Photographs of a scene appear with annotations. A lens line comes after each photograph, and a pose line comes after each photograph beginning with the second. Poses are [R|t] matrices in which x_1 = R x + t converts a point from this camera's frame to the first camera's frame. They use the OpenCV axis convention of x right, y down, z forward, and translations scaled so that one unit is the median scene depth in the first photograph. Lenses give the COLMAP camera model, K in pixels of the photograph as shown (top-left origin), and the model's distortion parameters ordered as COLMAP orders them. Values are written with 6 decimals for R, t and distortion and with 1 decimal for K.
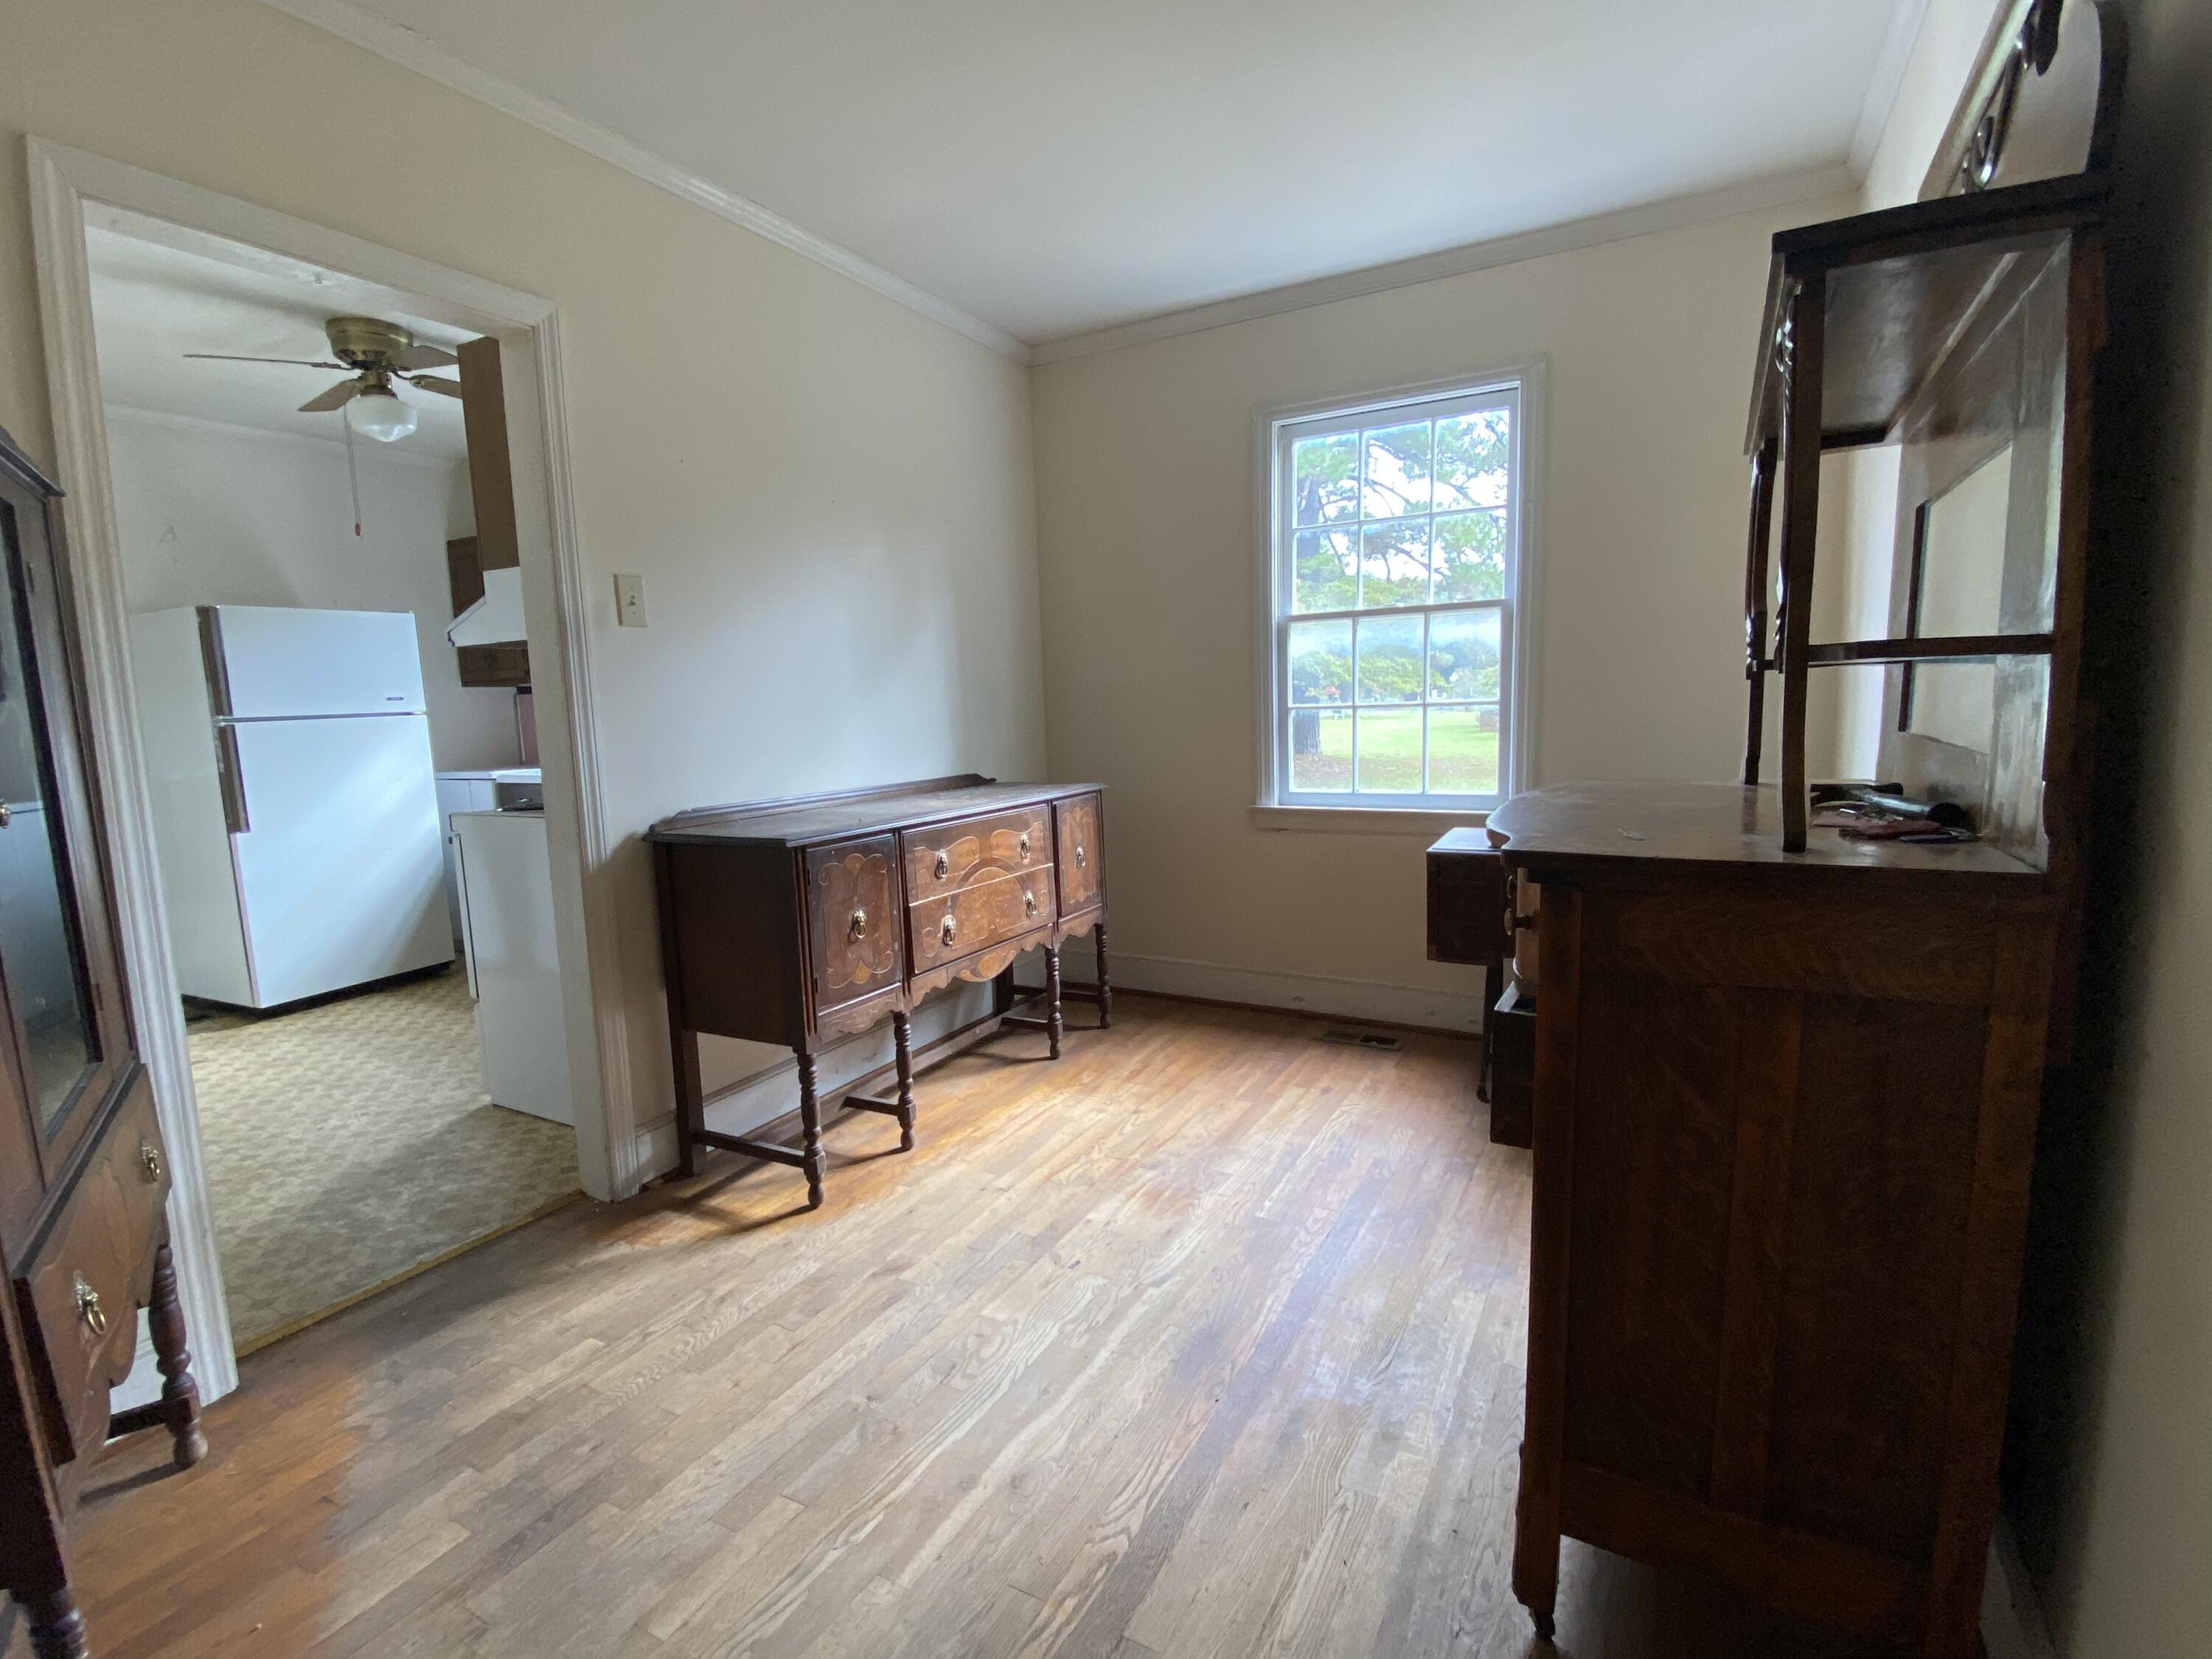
lens RADIAL K [[1051.2, 0, 1106.0], [0, 1051.2, 829.5], [0, 0, 1]] dist [0.019635, -0.022539]
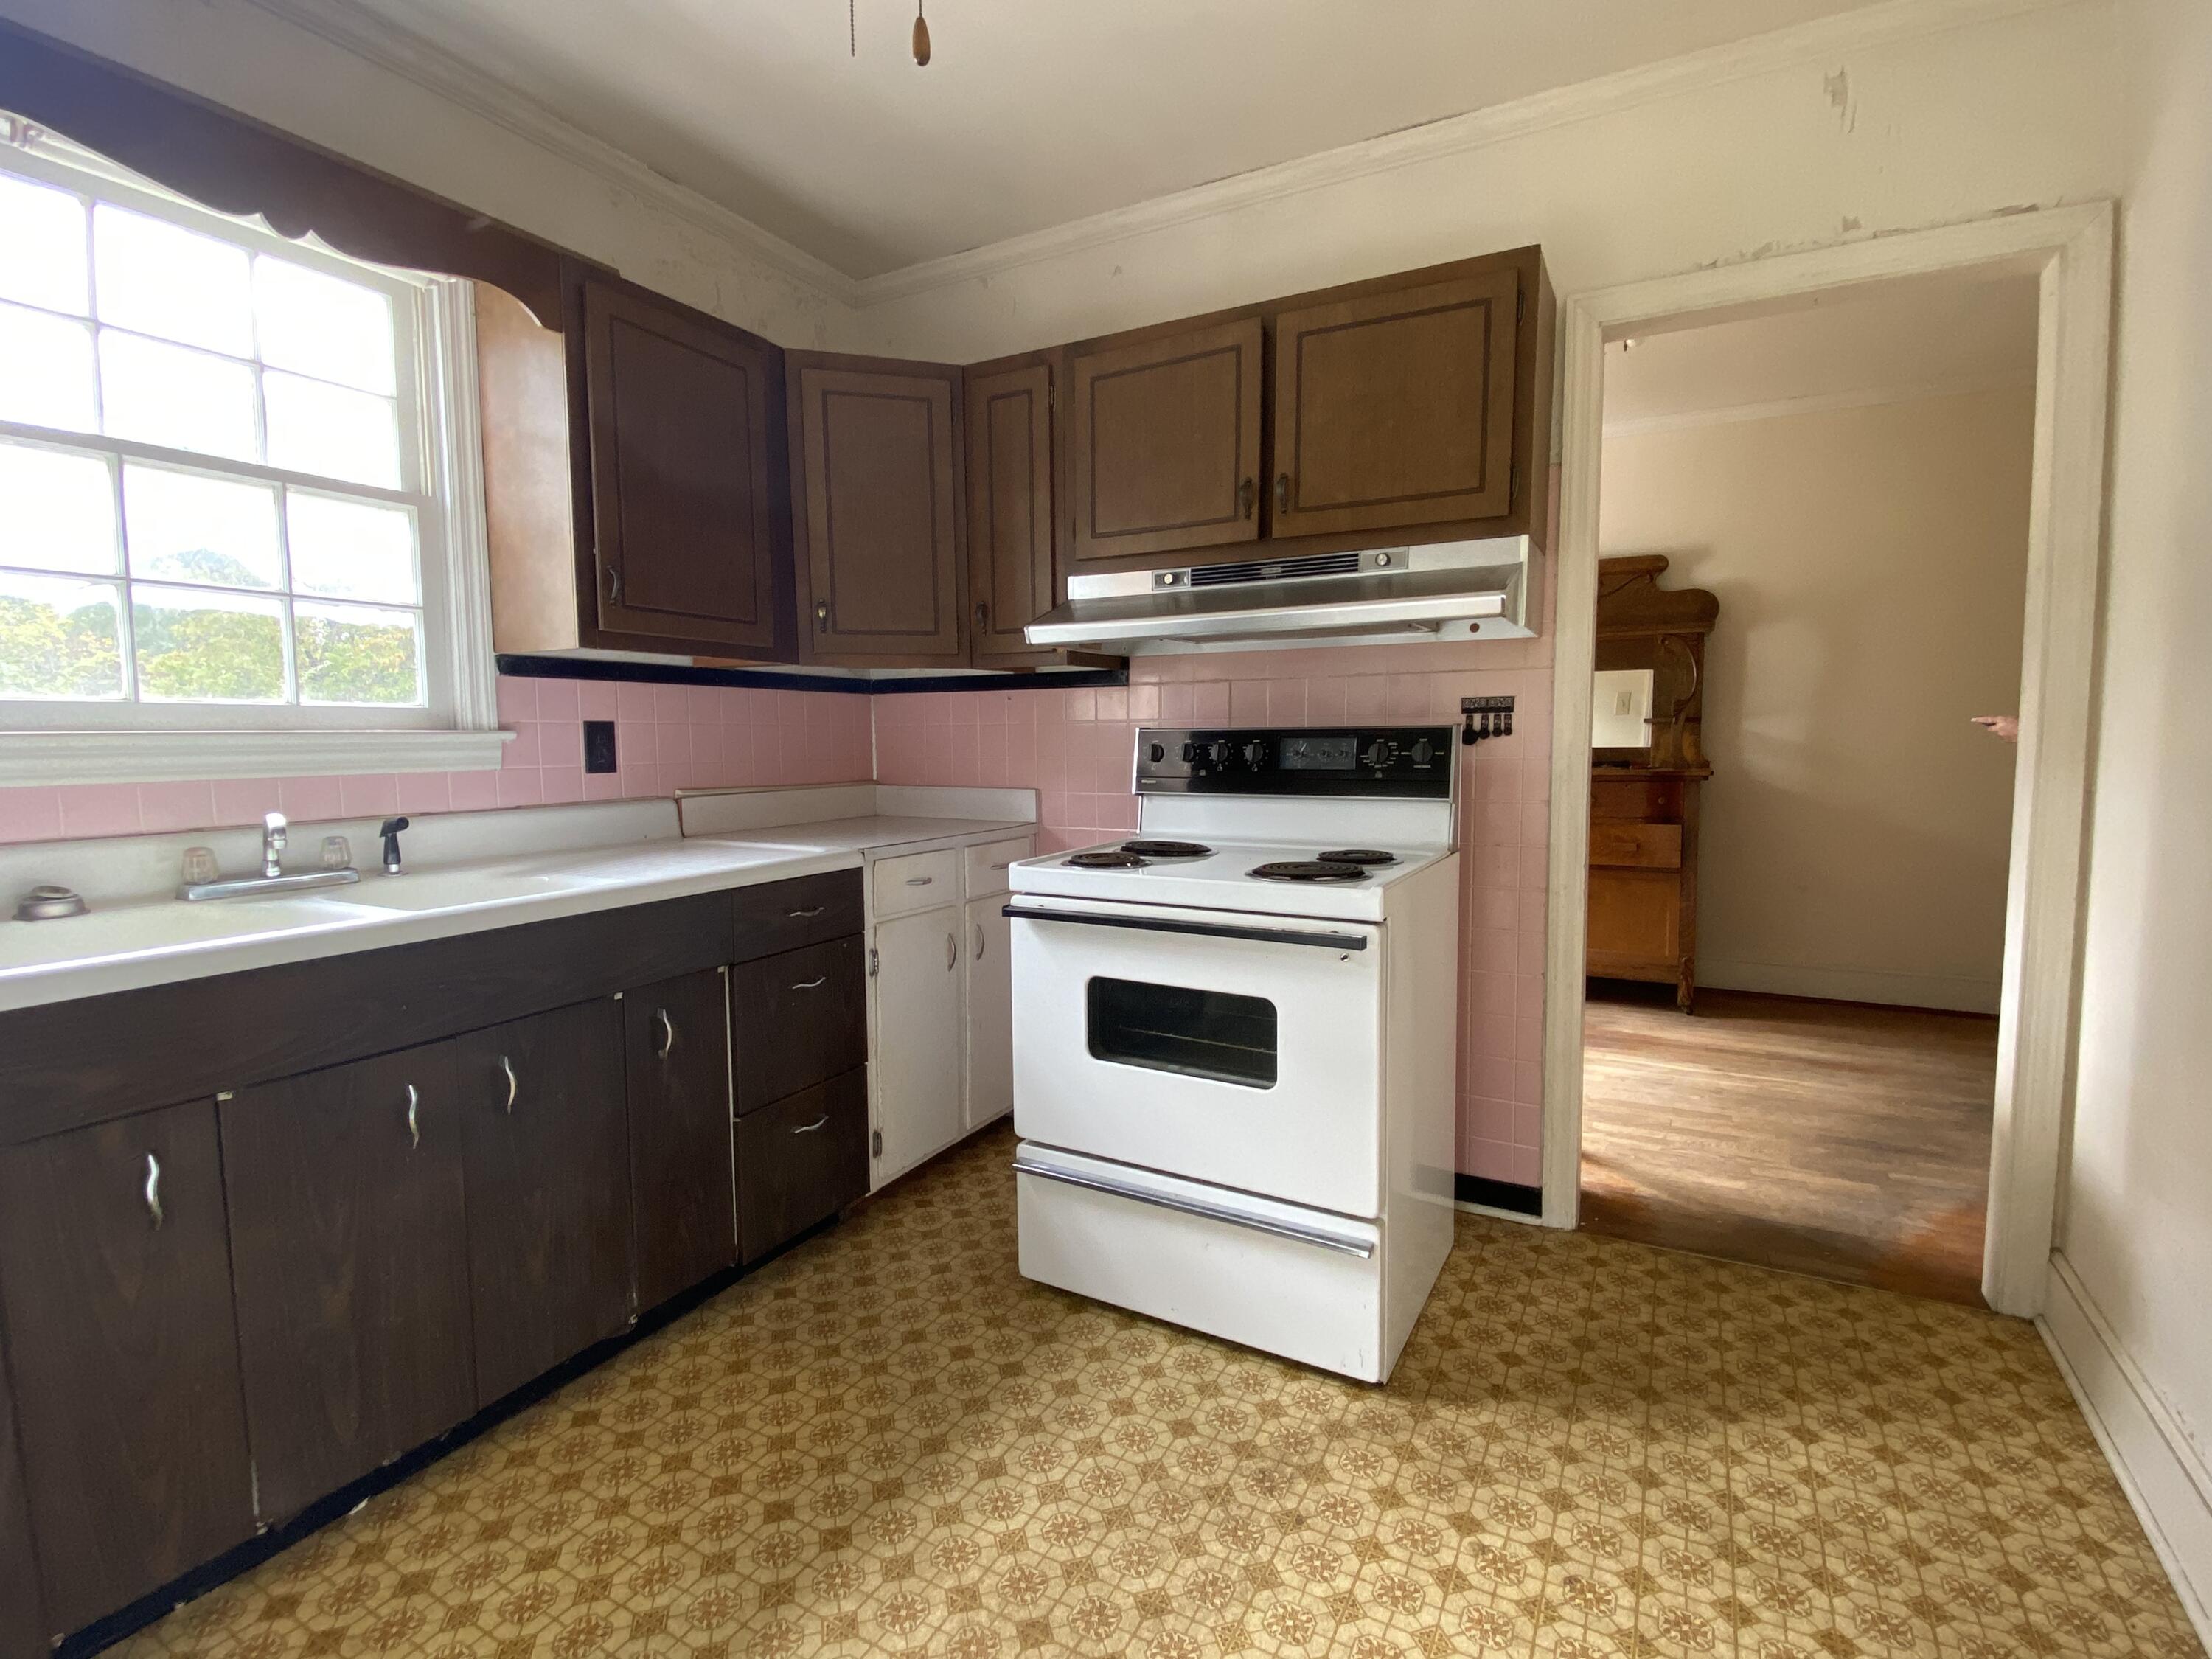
lens RADIAL K [[1051.2, 0, 1106.0], [0, 1051.2, 829.5], [0, 0, 1]] dist [0.019635, -0.022539]
pose [[-0.014062, -0.055403, 0.998365, -0.969918], [0.137654, 0.988850, 0.056814, -0.079510], [-0.990381, 0.138228, -0.006279, 0.948373]]
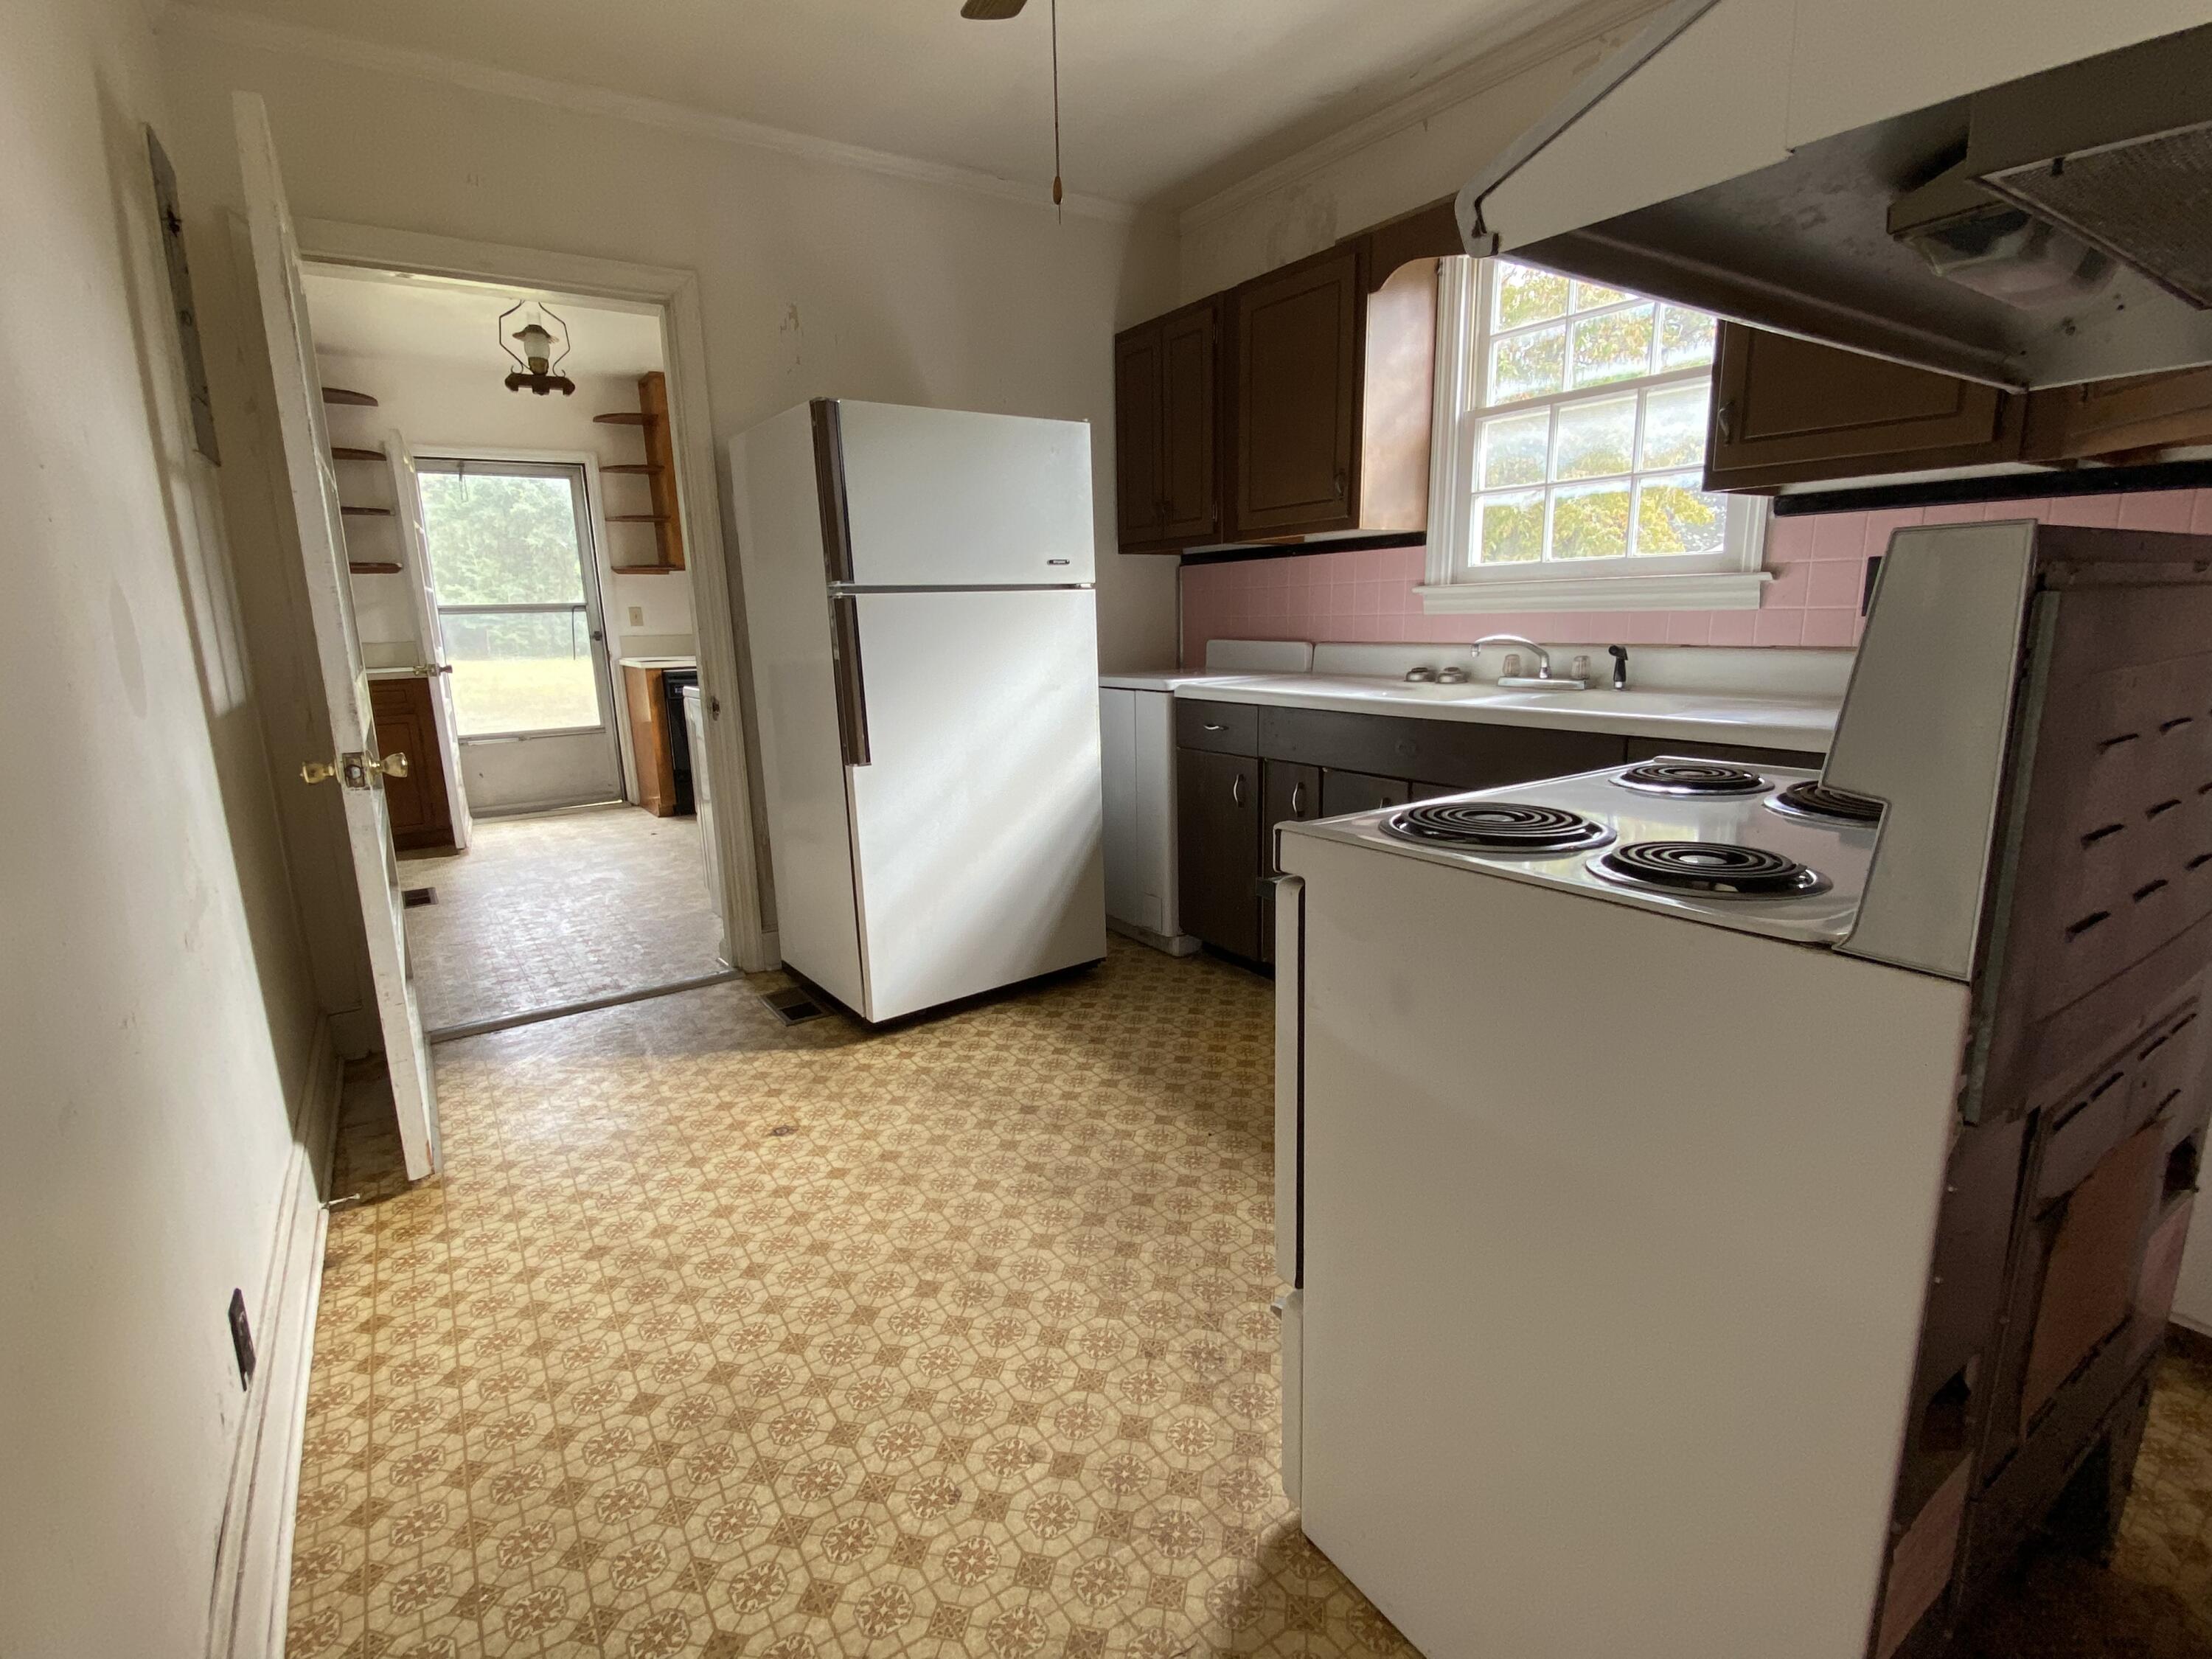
lens RADIAL K [[1051.2, 0, 1106.0], [0, 1051.2, 829.5], [0, 0, 1]] dist [0.019635, -0.022539]
pose [[0.887701, 0.104009, -0.448519, -0.422083], [-0.061479, 0.992204, 0.108408, -0.039896], [0.456298, -0.068659, 0.887174, 0.532589]]
